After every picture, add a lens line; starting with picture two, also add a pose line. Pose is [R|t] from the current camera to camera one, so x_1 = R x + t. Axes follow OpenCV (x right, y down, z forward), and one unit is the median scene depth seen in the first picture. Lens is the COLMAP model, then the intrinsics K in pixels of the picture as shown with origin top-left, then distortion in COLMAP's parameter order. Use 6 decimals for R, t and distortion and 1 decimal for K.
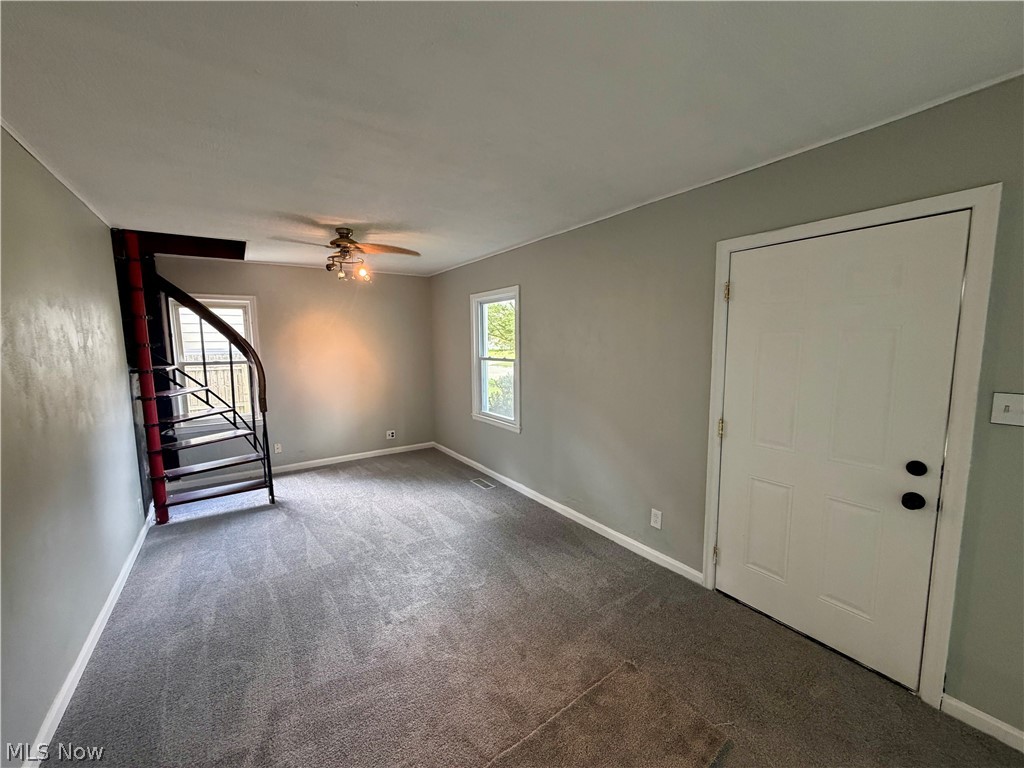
lens RADIAL K [[412.8, 0, 516.4], [0, 412.8, 387.6], [0, 0, 1]] dist [-0.000543, -0.000319]
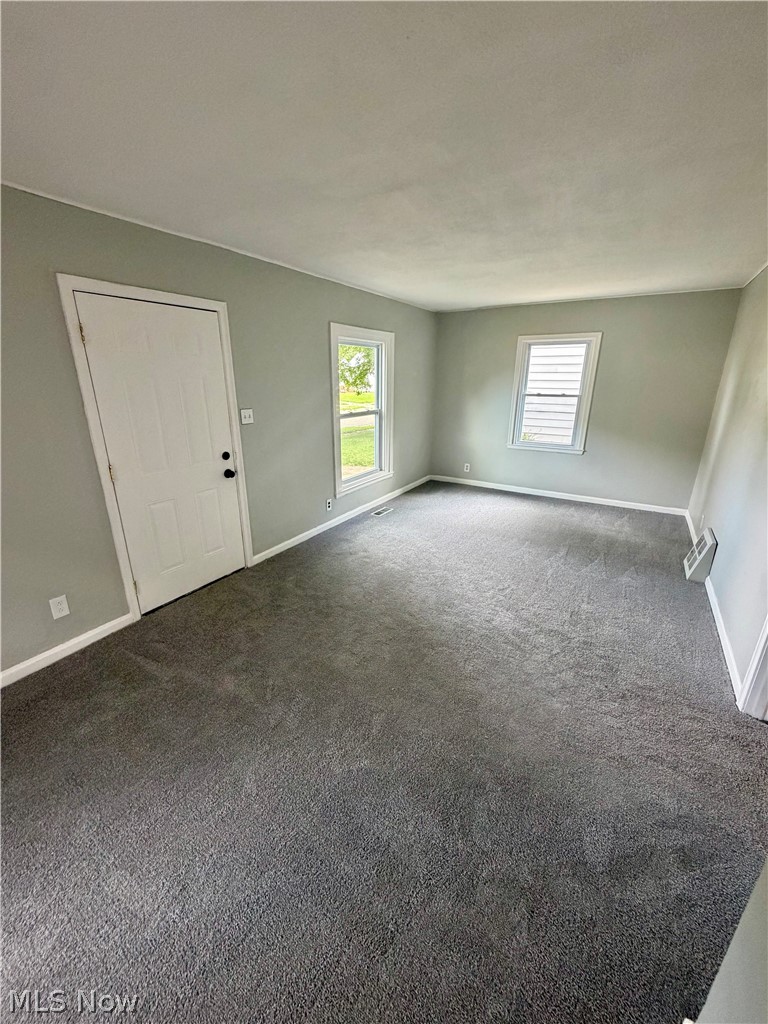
lens RADIAL K [[412.8, 0, 384.0], [0, 412.8, 512.0], [0, 0, 1]] dist [-0.000543, -0.000319]
pose [[-0.410915, -0.283616, 0.866436, -0.737096], [0.102305, 0.930031, 0.352952, -0.112077], [-0.905915, 0.233674, -0.353148, 0.791223]]
